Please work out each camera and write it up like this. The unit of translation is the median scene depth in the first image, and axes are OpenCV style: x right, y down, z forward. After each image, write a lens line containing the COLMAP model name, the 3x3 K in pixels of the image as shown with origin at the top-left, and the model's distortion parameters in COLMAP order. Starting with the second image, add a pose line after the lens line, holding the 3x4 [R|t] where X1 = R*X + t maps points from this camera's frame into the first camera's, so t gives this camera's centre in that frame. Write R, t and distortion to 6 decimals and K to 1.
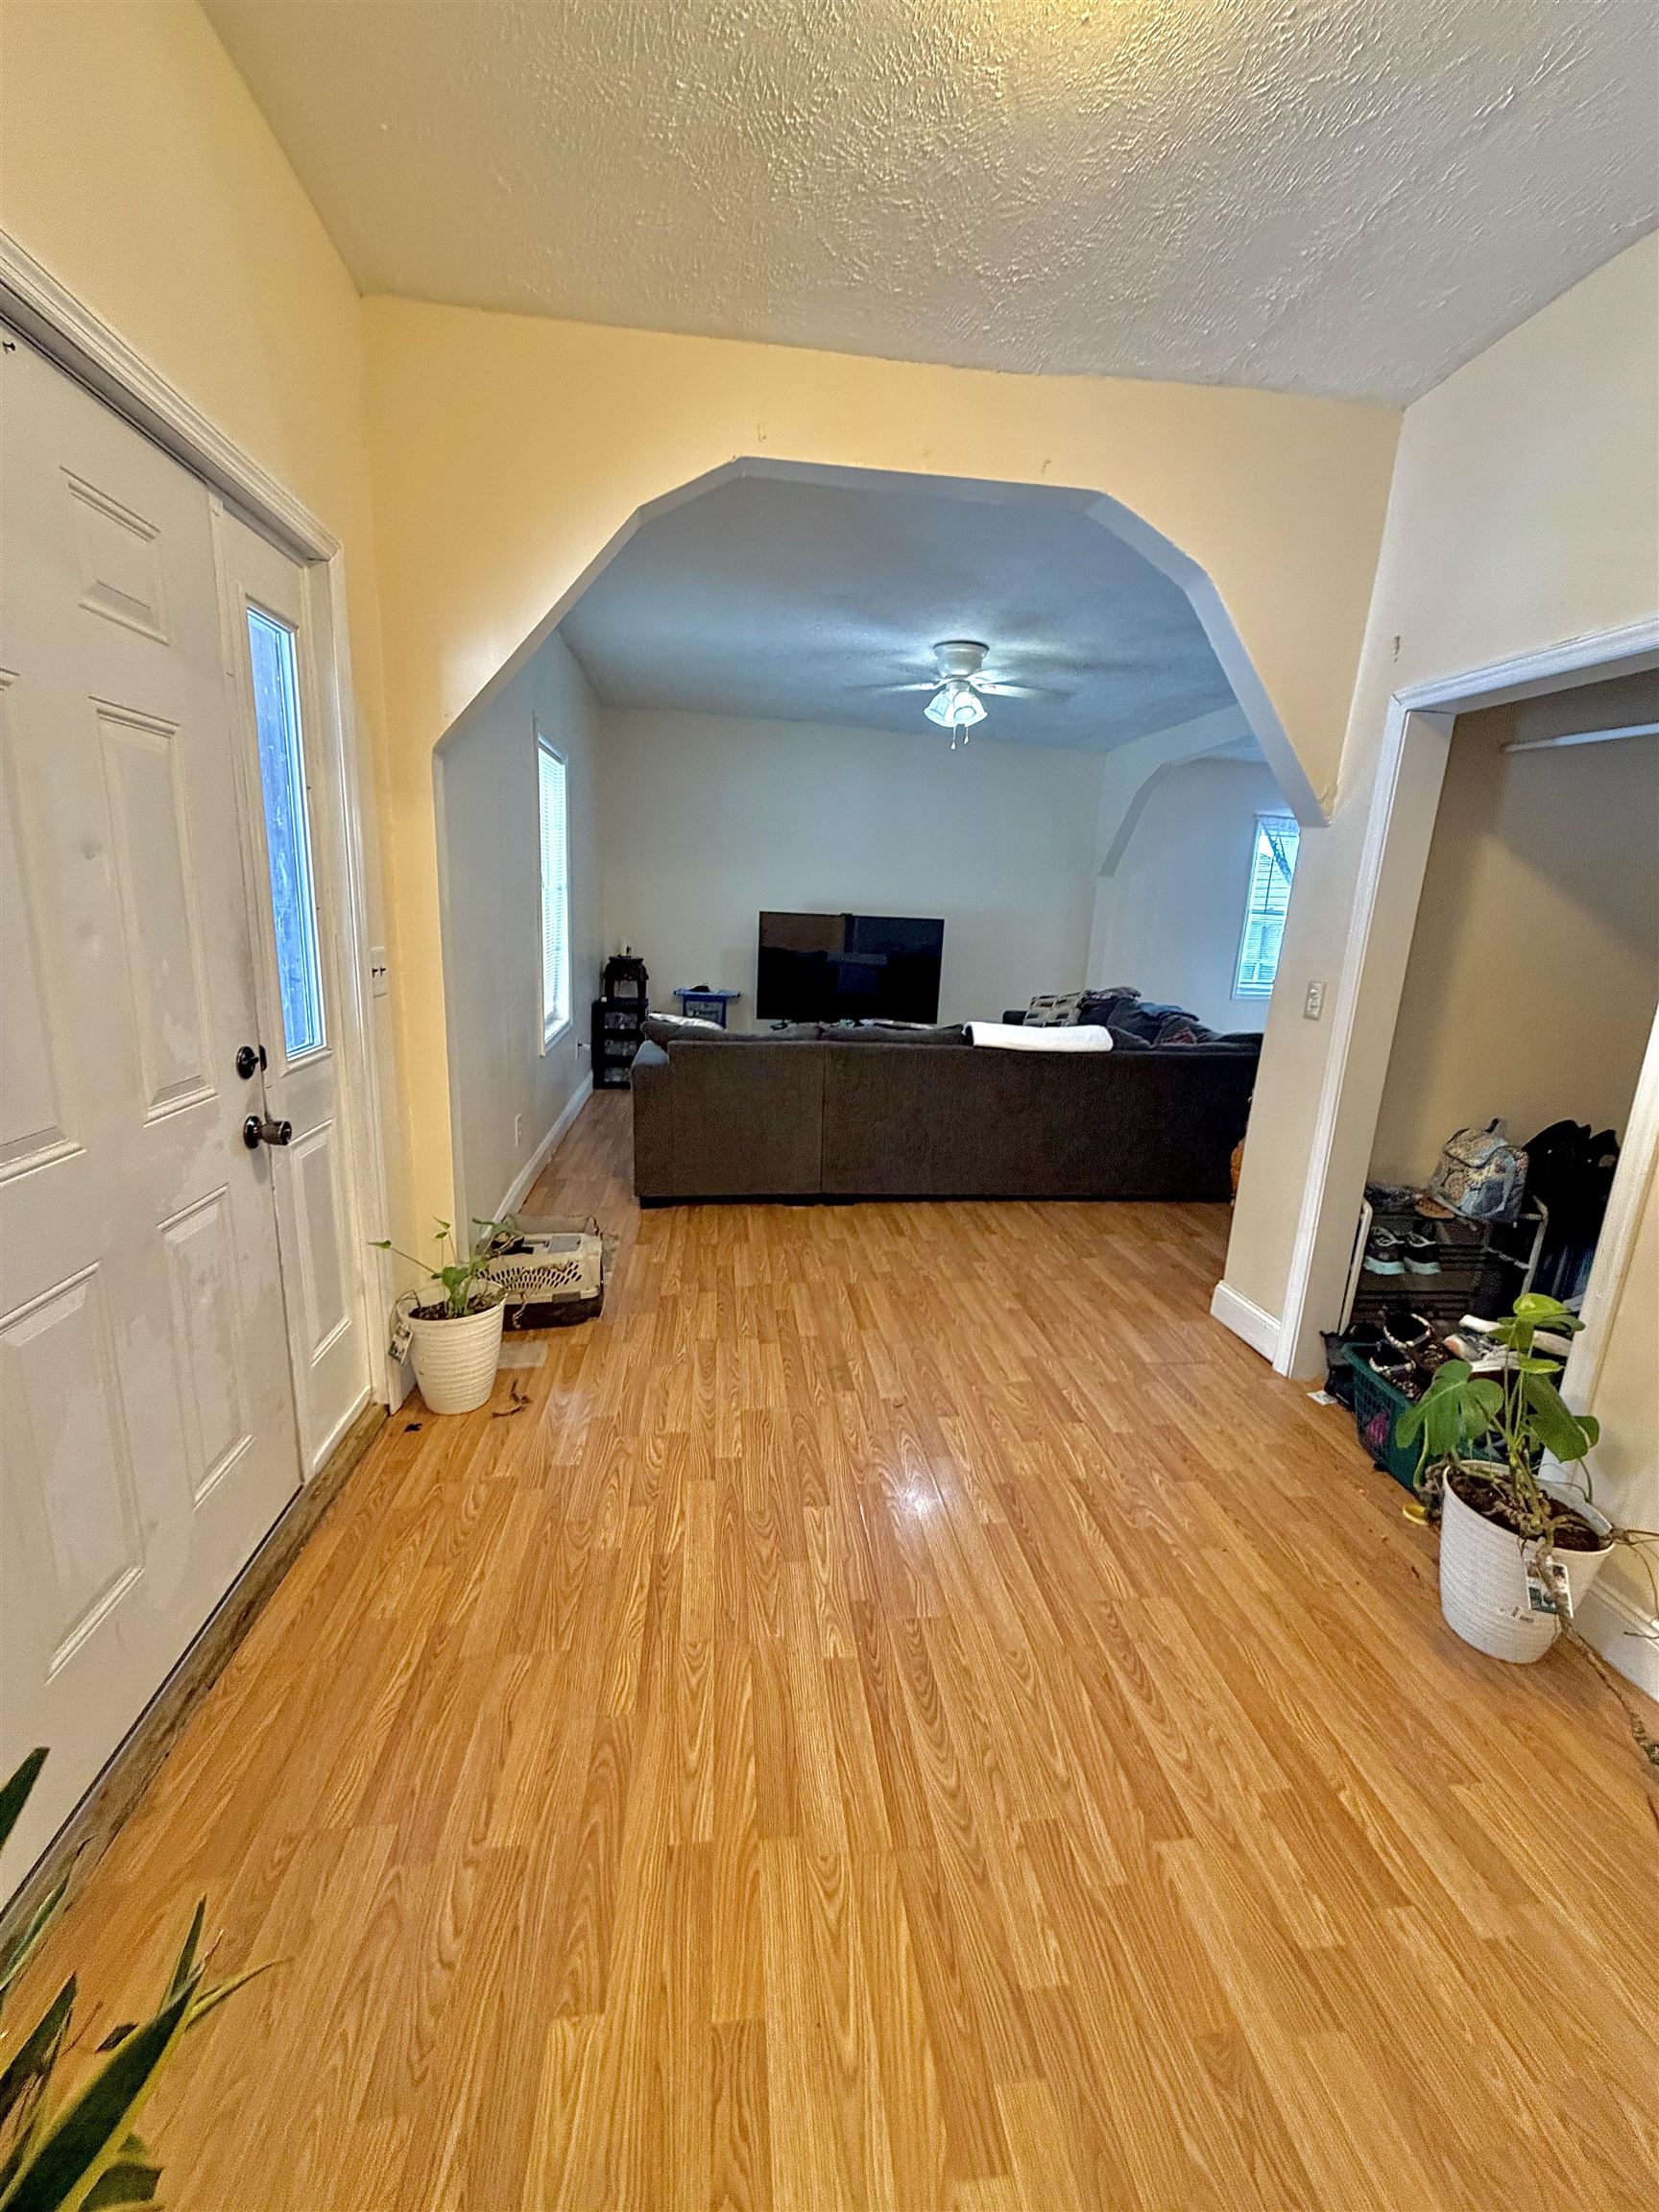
lens RADIAL K [[878.0, 0, 826.8], [0, 878.0, 1103.4], [0, 0, 1]] dist [-0.000186, -0.000364]
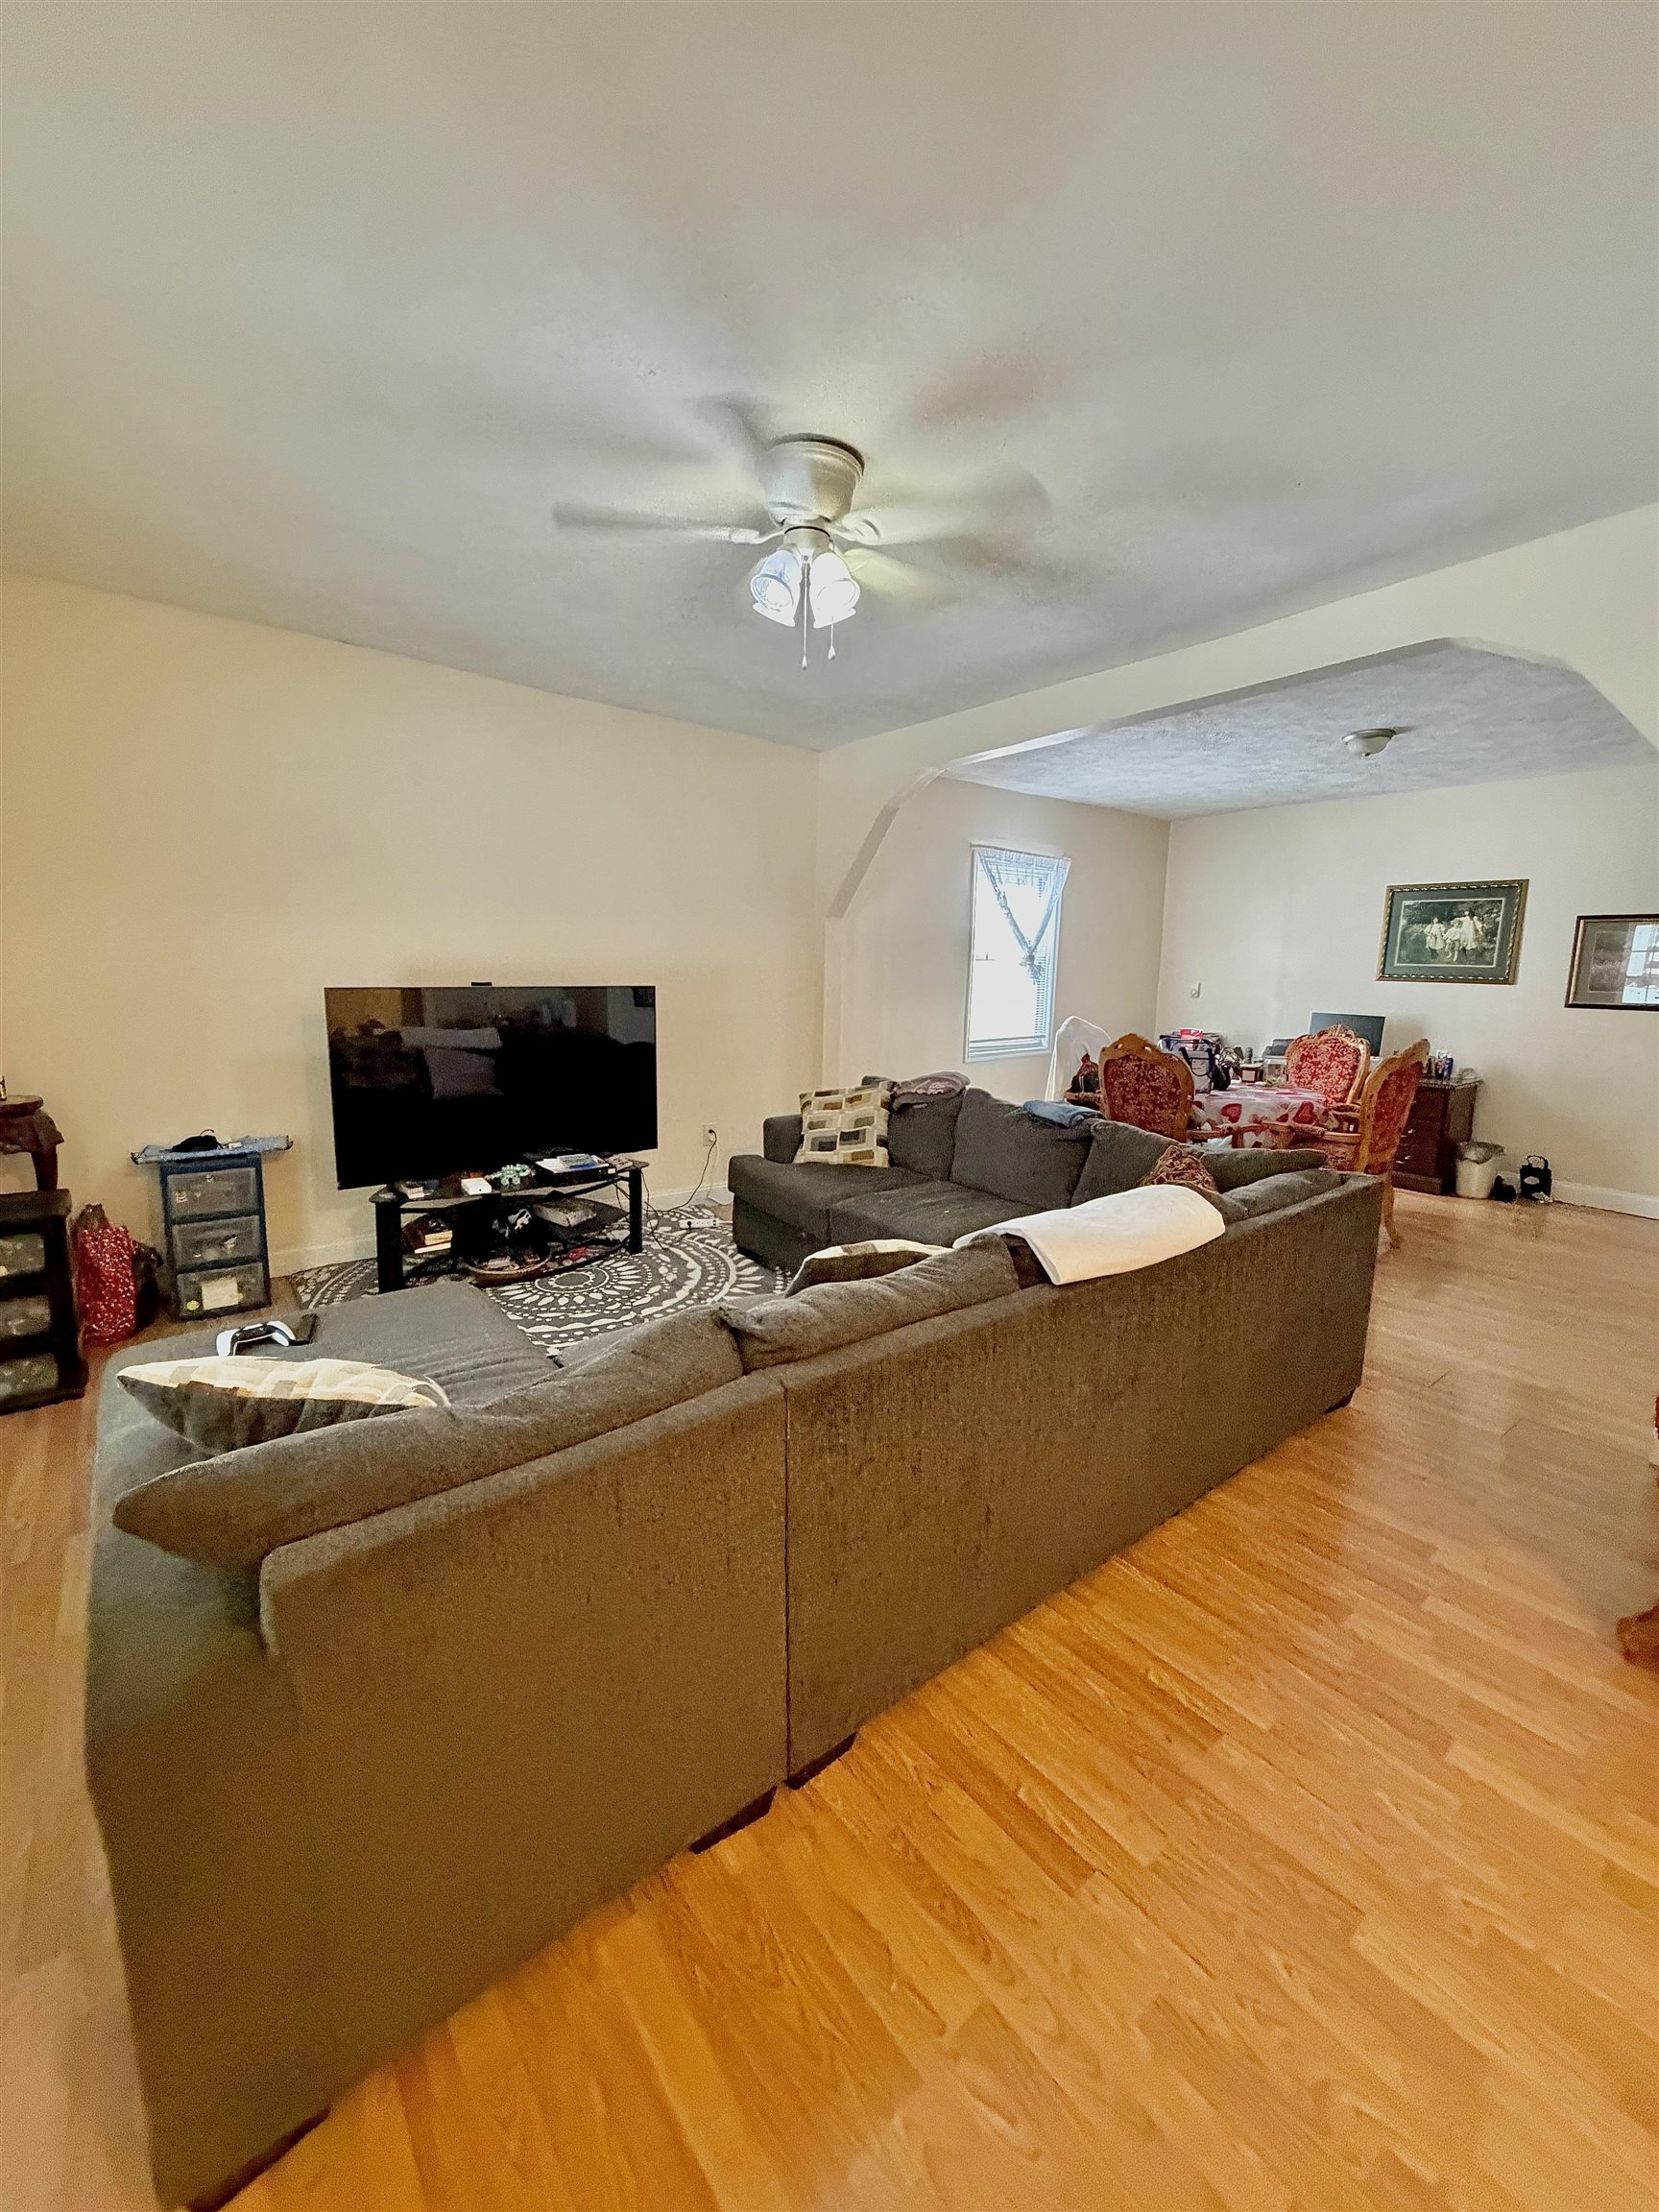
lens RADIAL K [[878.0, 0, 836.8], [0, 878.0, 1103.1], [0, 0, 1]] dist [-0.000186, -0.000364]
pose [[0.854579, -0.113777, 0.506705, -0.082890], [0.138591, 0.990284, -0.011378, -0.097480], [-0.500487, 0.079949, 0.862044, 0.379871]]
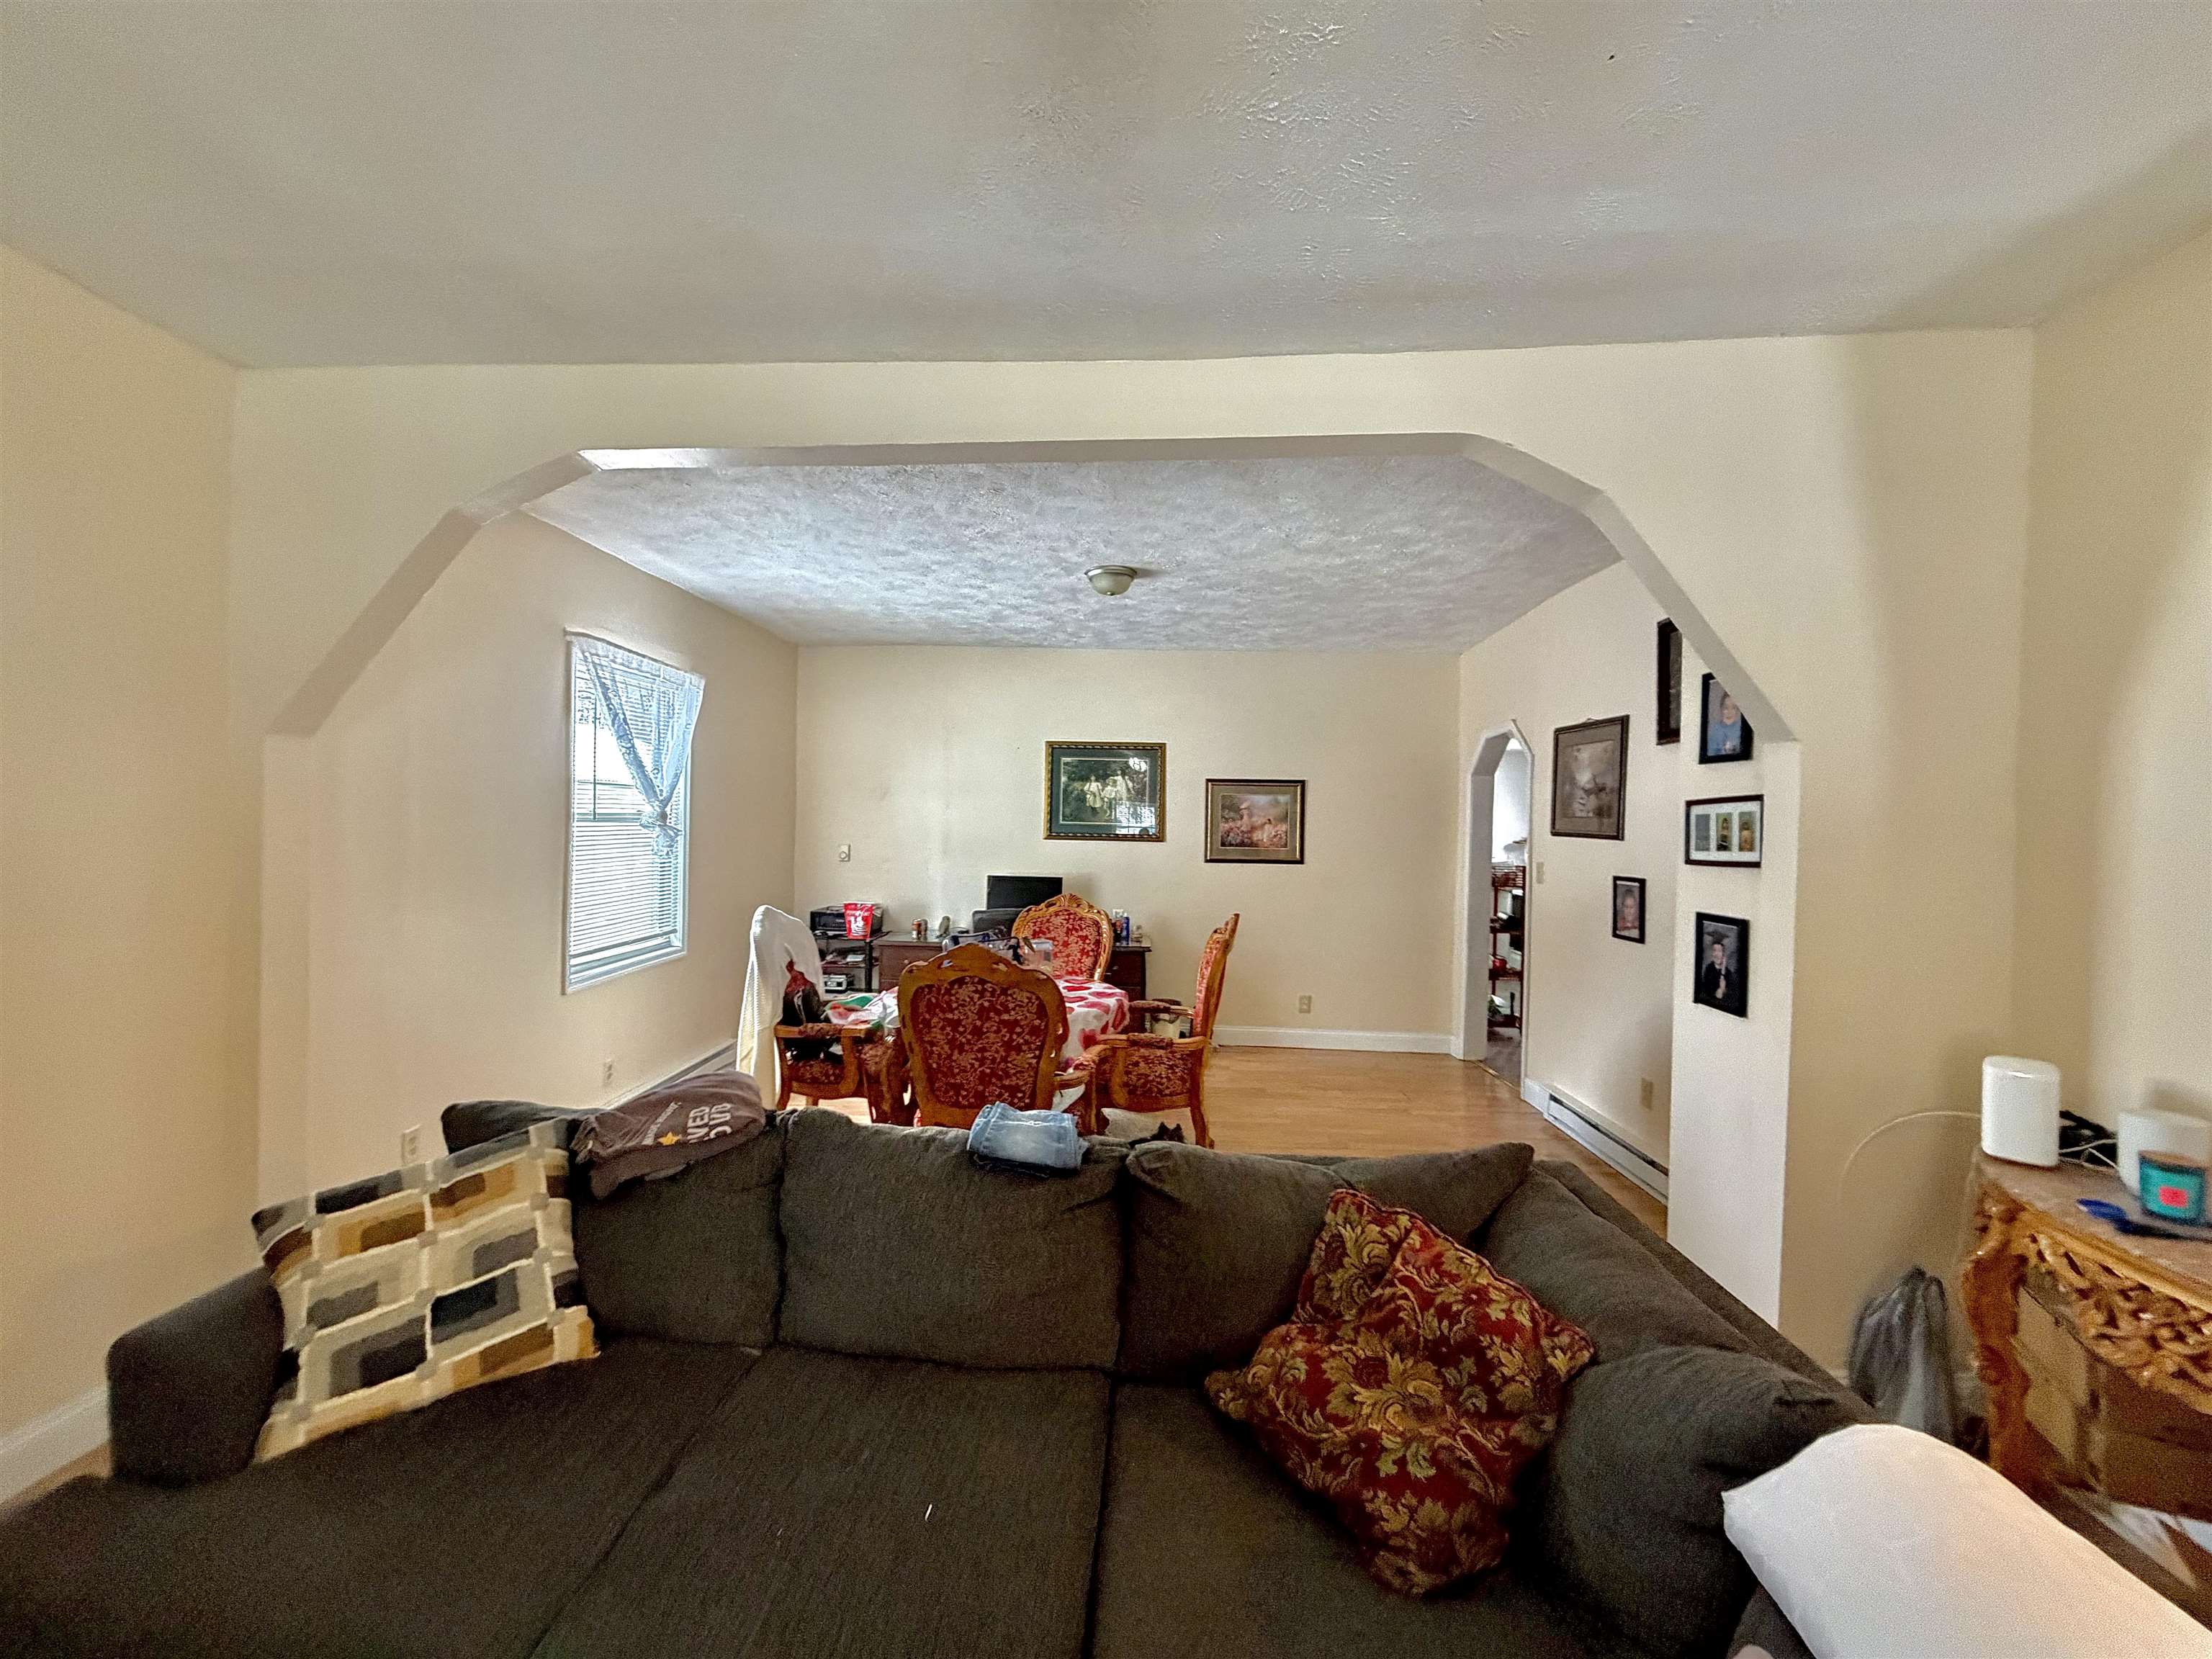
lens RADIAL K [[878.0, 0, 1095.1], [0, 878.0, 829.9], [0, 0, 1]] dist [-0.000186, -0.000364]
pose [[0.172722, -0.054839, 0.983443, 0.040601], [0.211863, 0.977147, 0.017278, -0.170892], [-0.961915, 0.205370, 0.180393, 0.677260]]
